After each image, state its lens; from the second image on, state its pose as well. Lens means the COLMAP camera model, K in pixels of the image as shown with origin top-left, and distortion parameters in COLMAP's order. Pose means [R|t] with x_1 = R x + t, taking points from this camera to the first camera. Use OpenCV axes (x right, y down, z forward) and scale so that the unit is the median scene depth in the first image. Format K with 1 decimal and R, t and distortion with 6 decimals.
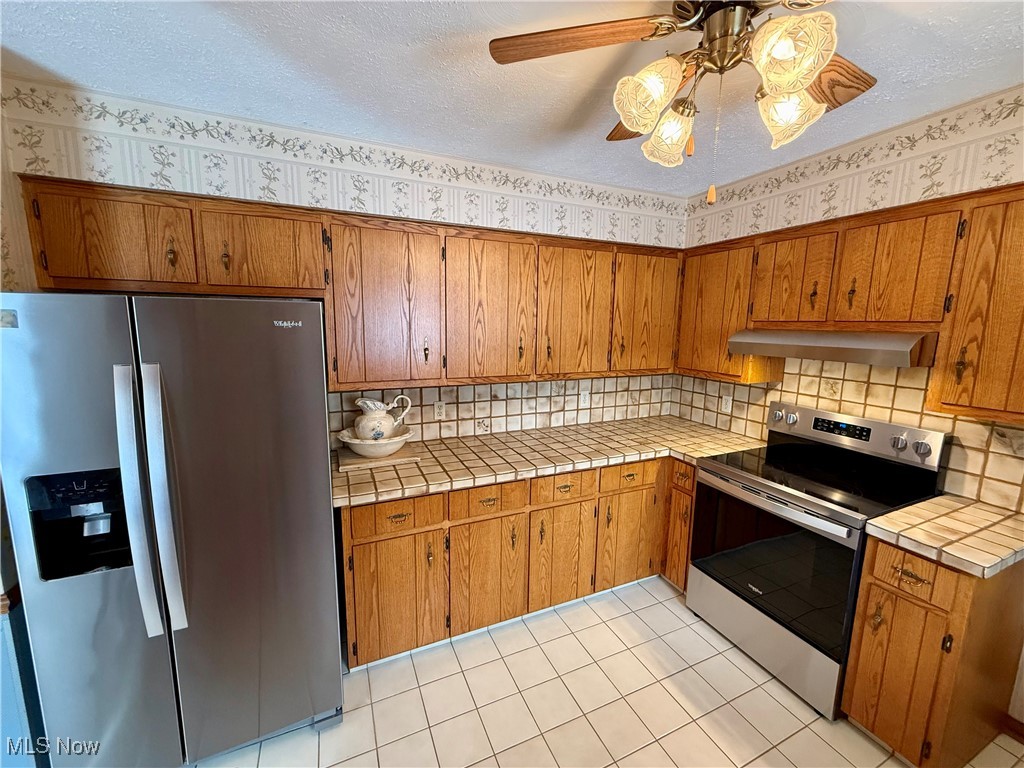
lens RADIAL K [[407.7, 0, 509.0], [0, 407.7, 383.5], [0, 0, 1]] dist [-0.000979, 0.000576]
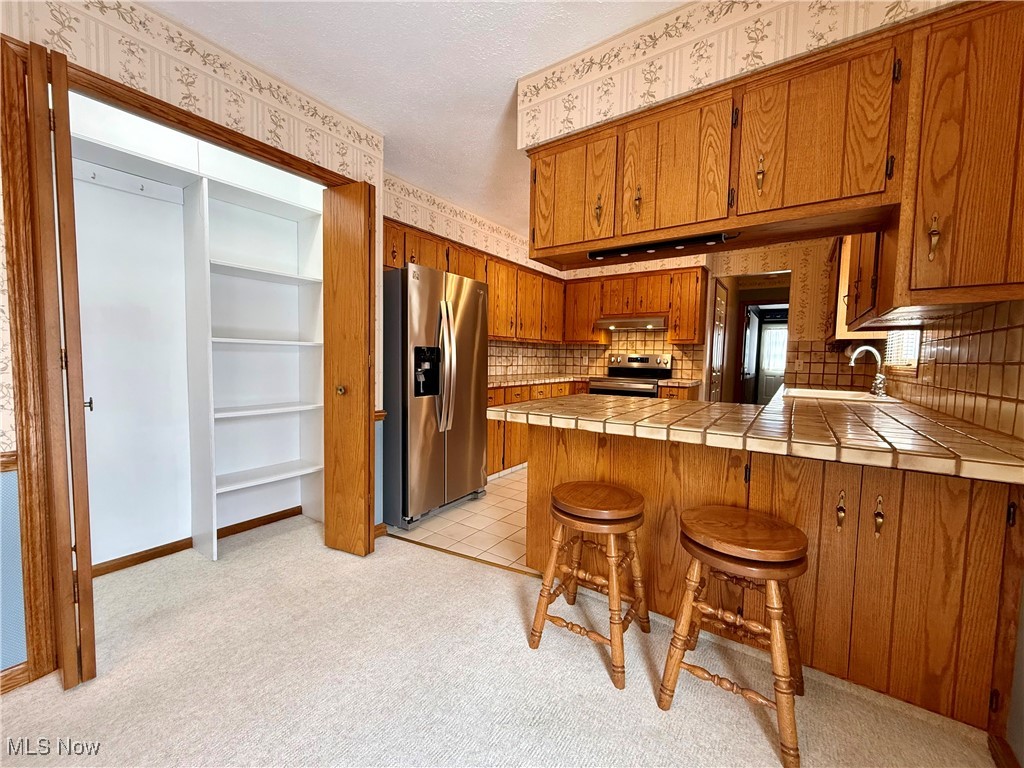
lens RADIAL K [[407.7, 0, 508.6], [0, 407.7, 383.4], [0, 0, 1]] dist [-0.000979, 0.000576]
pose [[0.859752, -0.030849, 0.509779, -0.974893], [0.069081, 0.996025, -0.056231, 0.305564], [-0.506018, 0.083561, 0.858466, -0.596771]]
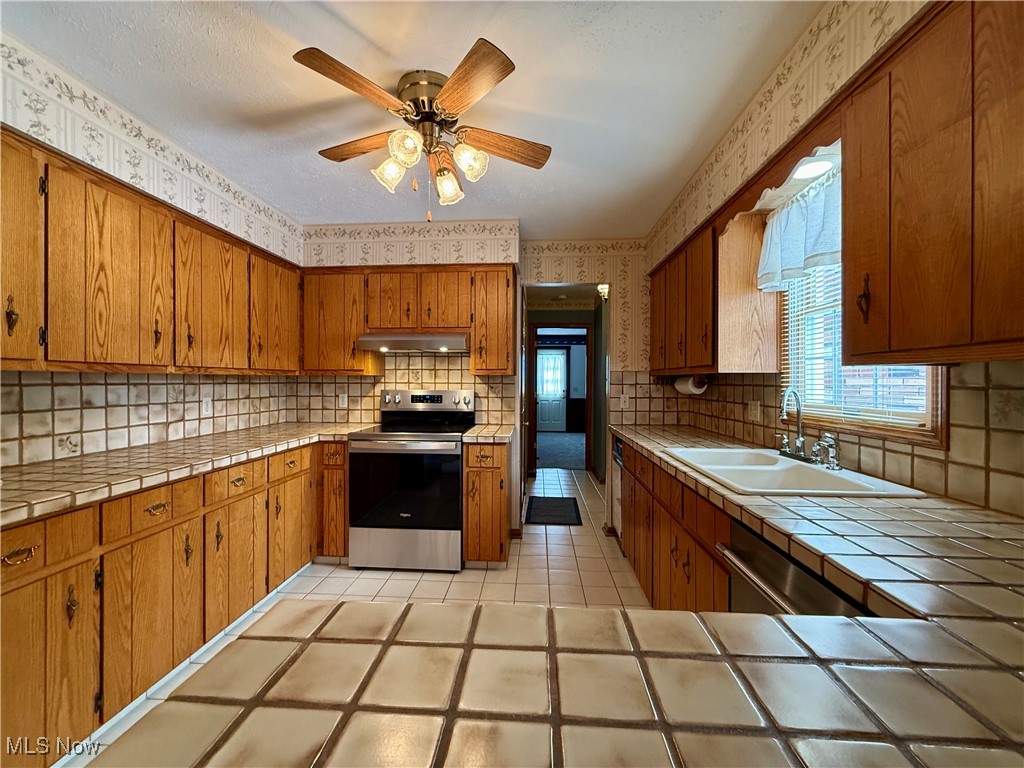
lens RADIAL K [[407.7, 0, 509.2], [0, 407.7, 383.3], [0, 0, 1]] dist [-0.000979, 0.000576]
pose [[0.468613, -0.017196, 0.883236, -0.384496], [0.136843, 0.989155, -0.053345, 0.165638], [-0.872741, 0.145863, 0.465884, -0.007403]]
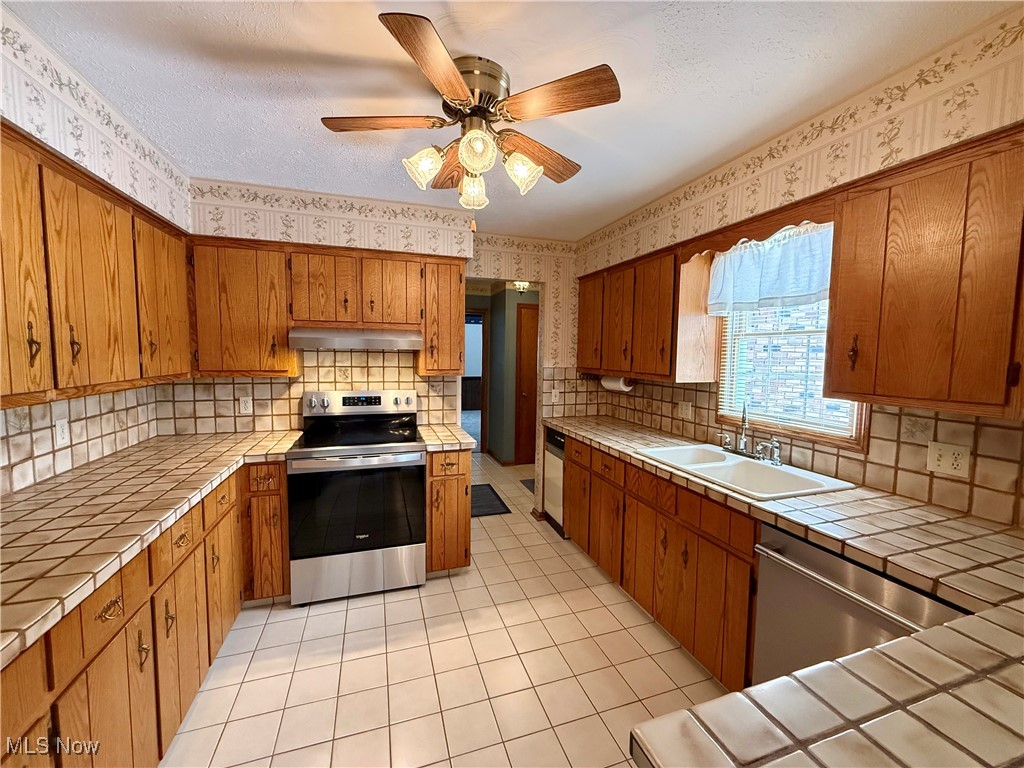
lens RADIAL K [[407.7, 0, 508.8], [0, 407.7, 383.2], [0, 0, 1]] dist [-0.000979, 0.000576]
pose [[0.100462, -0.088216, 0.991022, -0.466708], [0.138157, 0.987649, 0.073911, 0.016273], [-0.985302, 0.129492, 0.111409, 0.324693]]
